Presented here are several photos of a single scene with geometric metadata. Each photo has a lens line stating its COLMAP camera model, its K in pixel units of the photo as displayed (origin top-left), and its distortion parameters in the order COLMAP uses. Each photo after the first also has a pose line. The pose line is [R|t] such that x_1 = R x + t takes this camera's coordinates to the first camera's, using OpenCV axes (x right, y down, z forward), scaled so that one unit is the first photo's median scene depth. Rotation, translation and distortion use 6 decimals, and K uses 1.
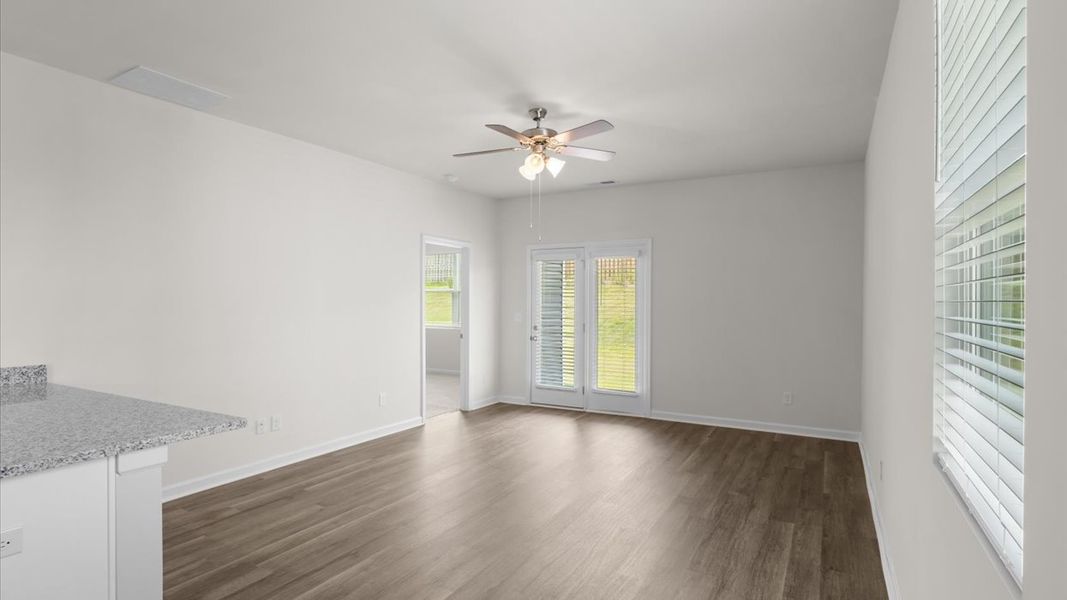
lens RADIAL K [[534.2, 0, 533.4], [0, 534.2, 302.8], [0, 0, 1]] dist [-0.002763, 0.000082]
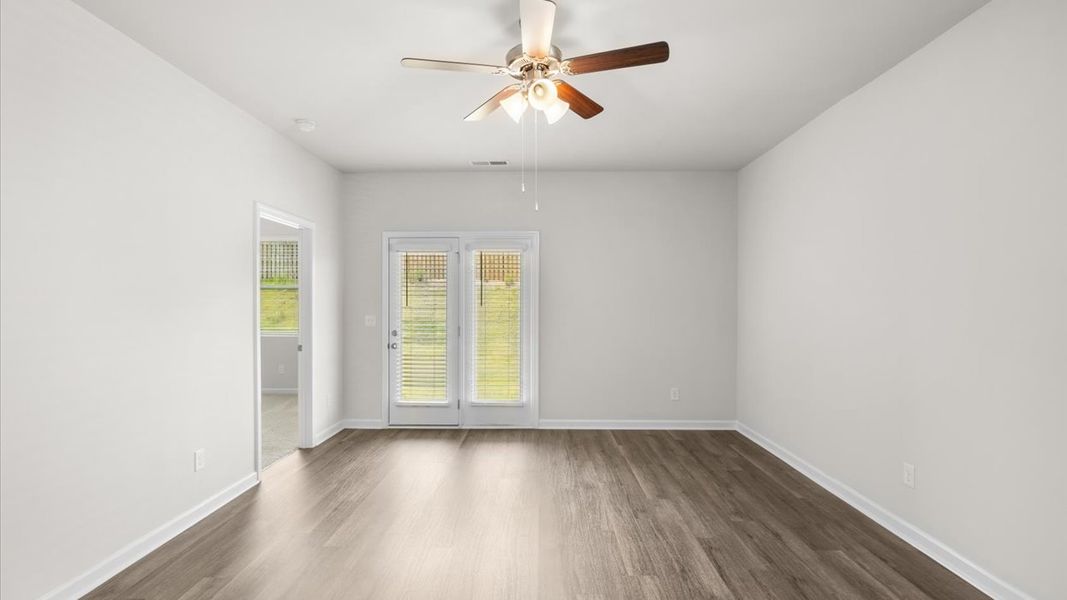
lens RADIAL K [[477.3, 0, 534.2], [0, 477.3, 301.7], [0, 0, 1]] dist [-0.013121, -0.000181]
pose [[0.880379, -0.004053, 0.474254, -0.186631], [0.003992, 0.999991, 0.001137, -0.001472], [-0.474255, 0.000892, 0.880387, 0.309275]]
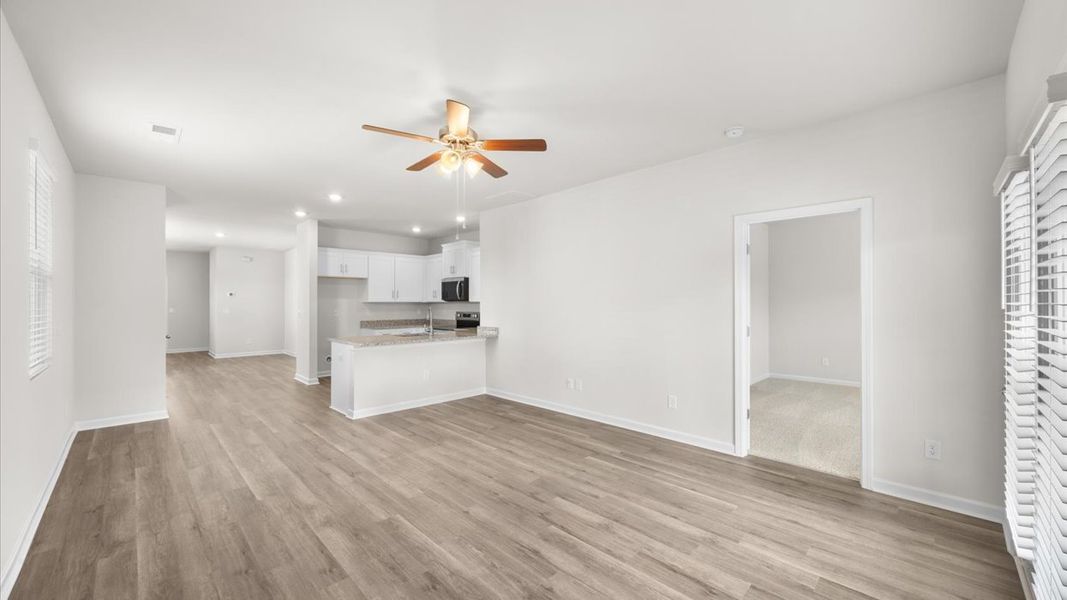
lens RADIAL K [[411.2, 0, 535.3], [0, 411.2, 299.9], [0, 0, 1]] dist [-0.002240, -0.000159]
pose [[-0.282931, -0.006815, -0.959116, 0.472500], [0.003720, 0.999959, -0.008202, 0.001280], [0.959133, -0.005888, -0.282894, 0.910677]]
